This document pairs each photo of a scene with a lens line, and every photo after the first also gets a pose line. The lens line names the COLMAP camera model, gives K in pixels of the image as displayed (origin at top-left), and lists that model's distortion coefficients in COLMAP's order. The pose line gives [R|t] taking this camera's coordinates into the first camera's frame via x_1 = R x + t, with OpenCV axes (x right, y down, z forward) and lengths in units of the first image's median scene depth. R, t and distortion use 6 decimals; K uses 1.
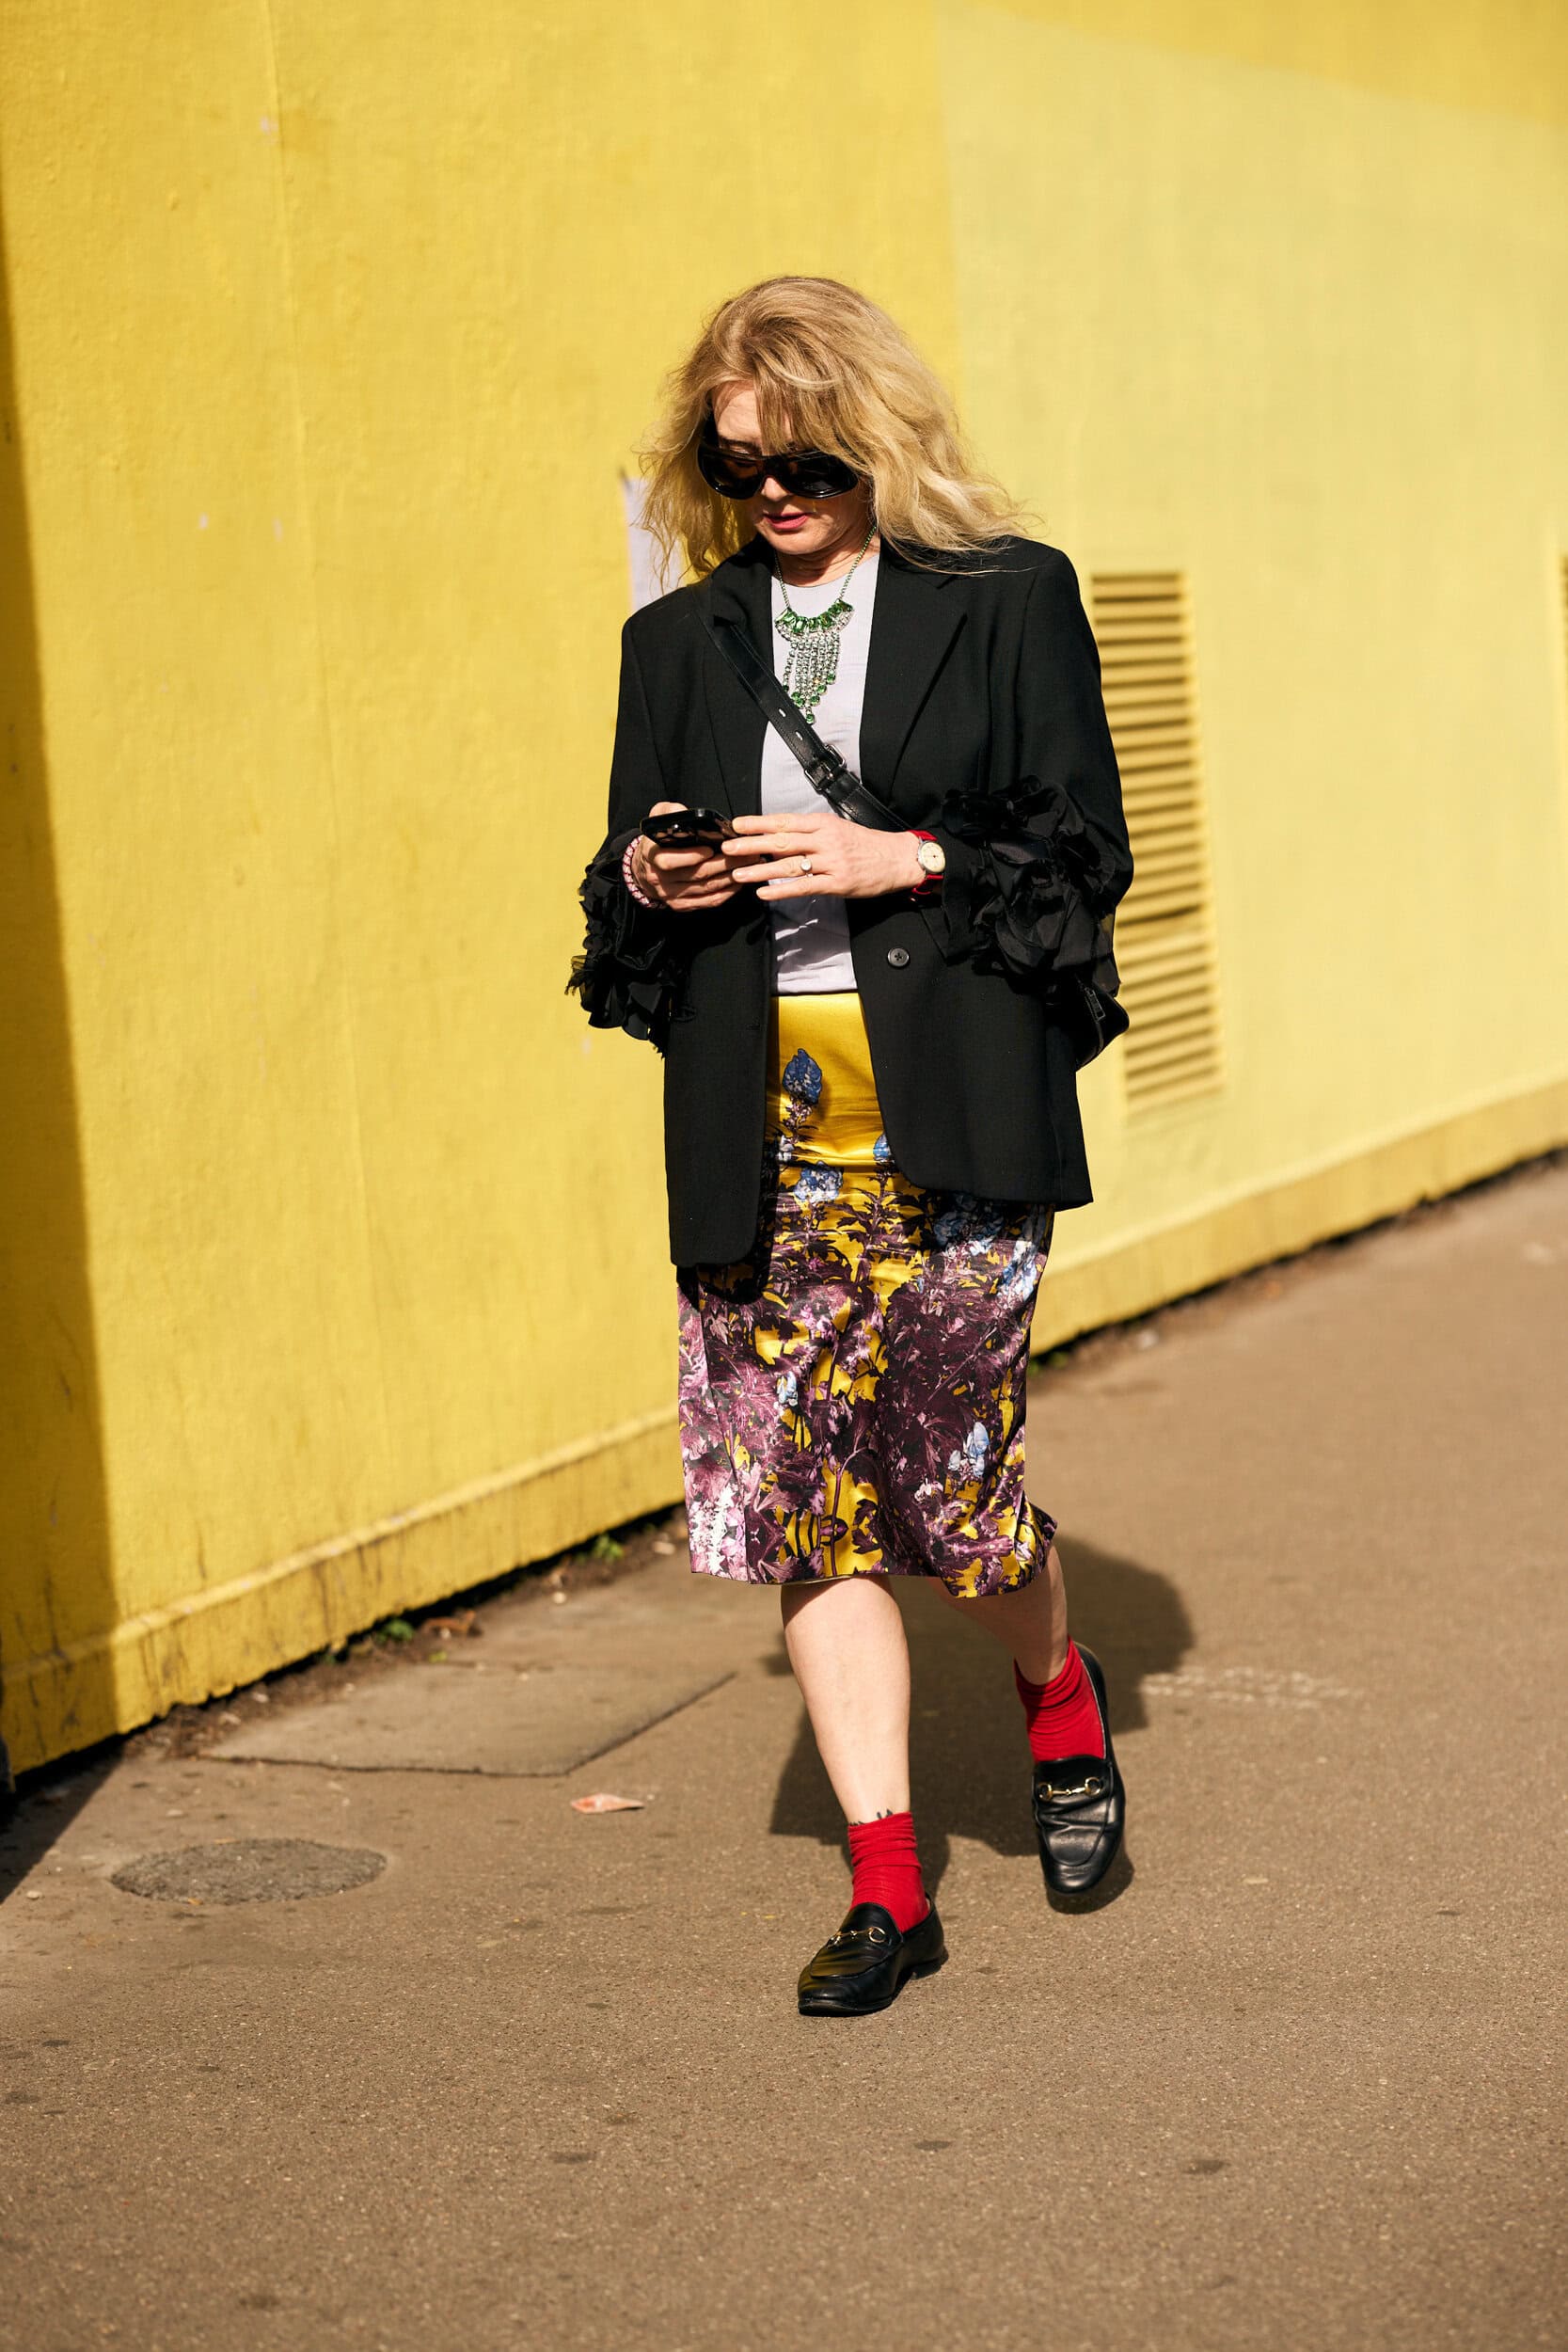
lens RADIAL K [[5658.7, 0, 787.5], [0, 5658.7, 1207.2], [0, 0, 1]] dist [0.073152, -0.827313]
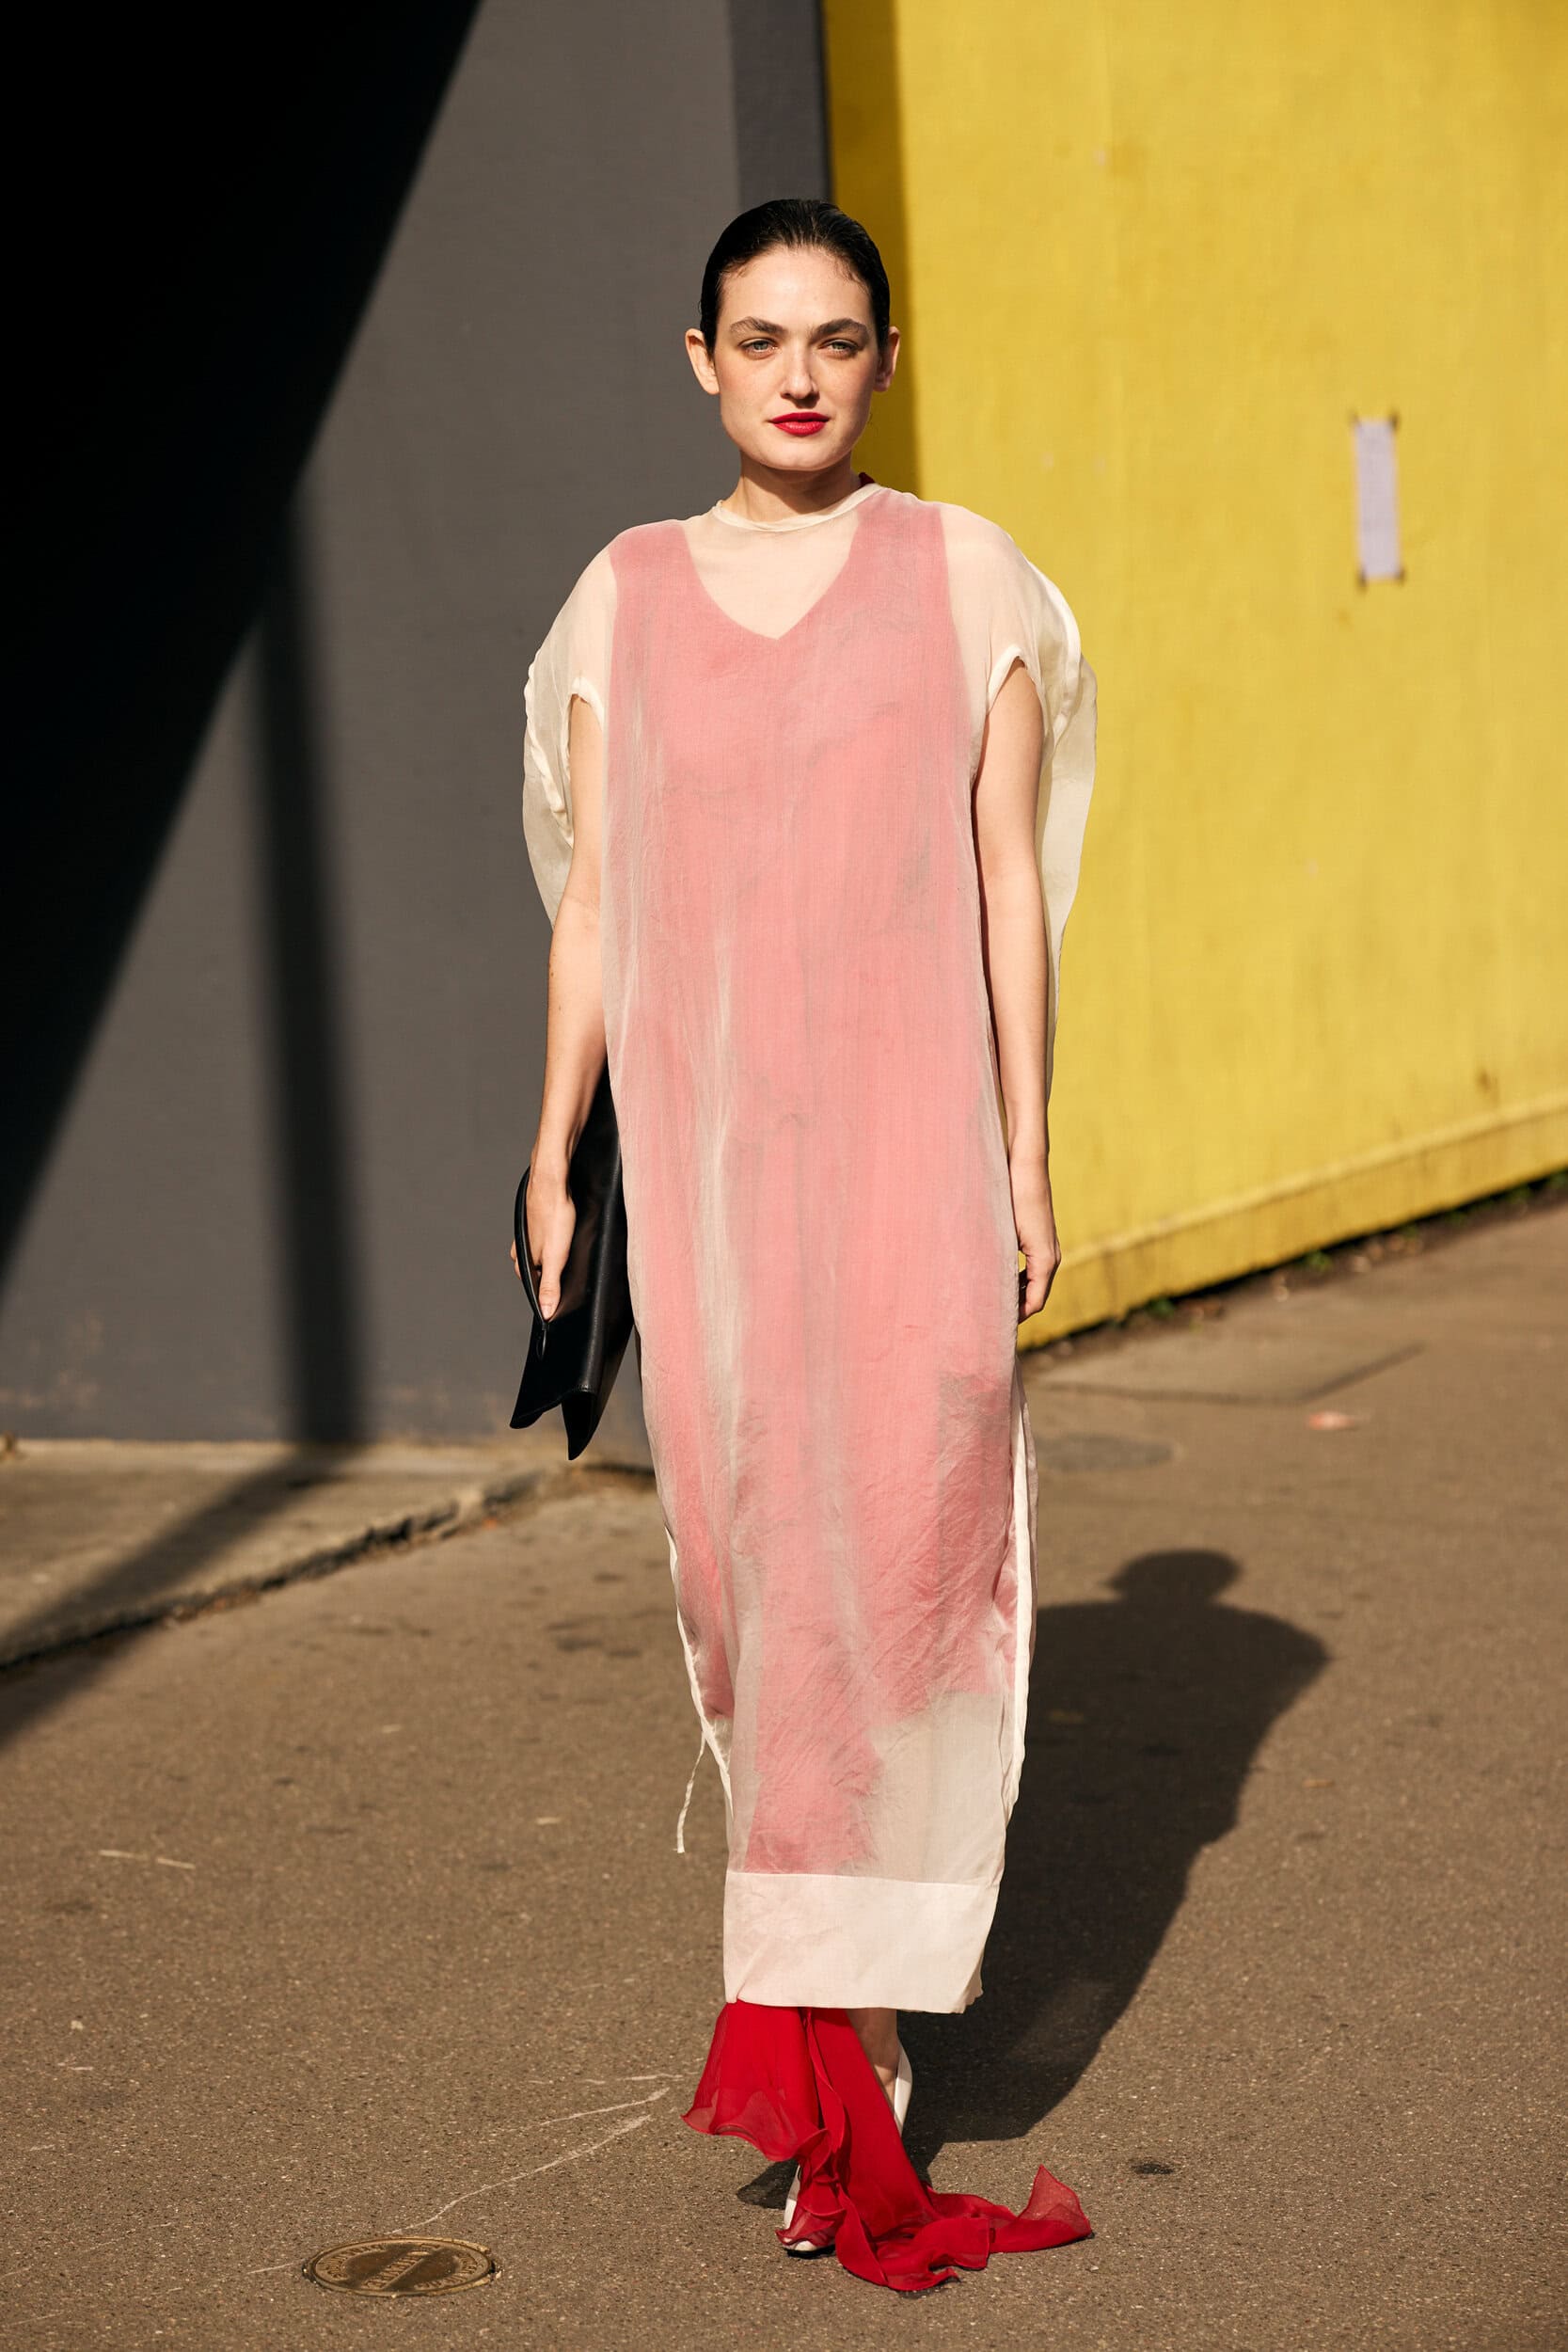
lens RADIAL K [[5658.7, 0, 787.5], [0, 5658.7, 1207.2], [0, 0, 1]] dist [0.073152, -0.827313]
pose [[0.993925, 0.031624, -0.105419, -0.018131], [-0.028935, 0.999218, 0.026949, 0.018903], [0.106188, -0.023735, 0.994063, -0.317701]]
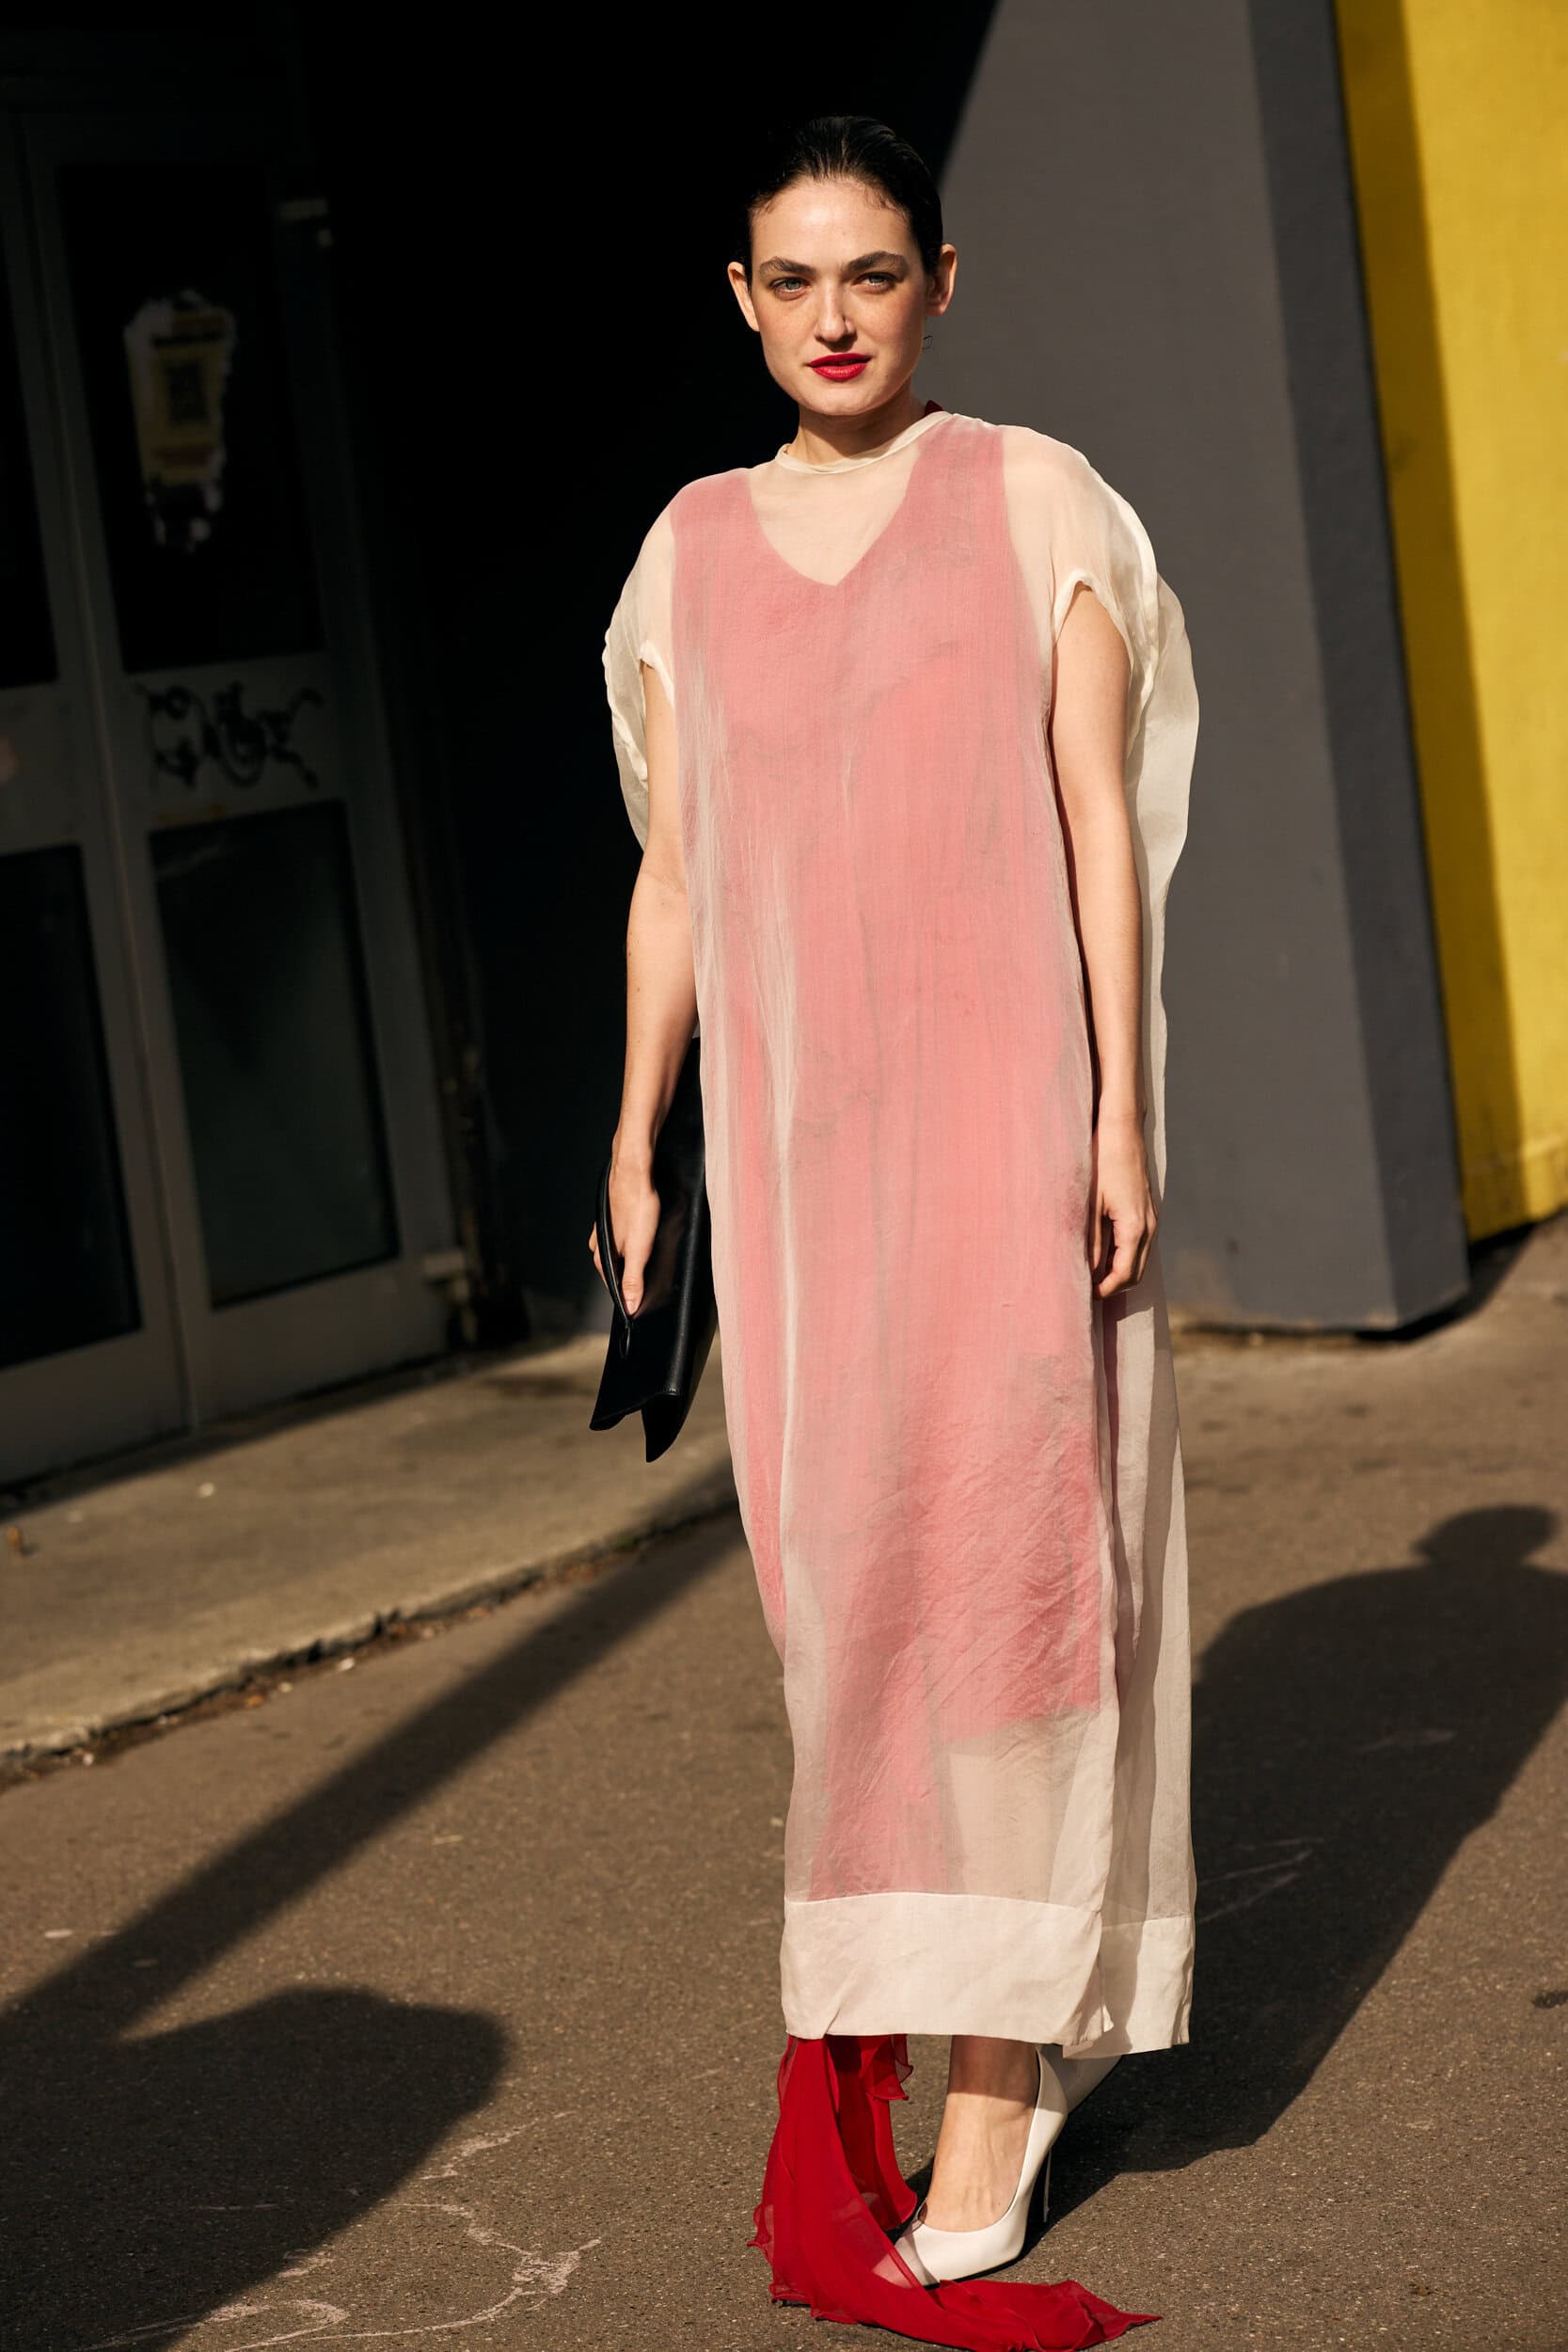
lens RADIAL K [[5665.5, 0, 751.8], [0, 5665.5, 1177.2], [0, 0, 1]] dist [0.043970, -0.580121]
pose [[0.978200, -0.024505, -0.206214, -0.015513], [0.032197, 0.998902, 0.034029, 0.025818], [0.205154, -0.039927, 0.977915, -0.400657]]
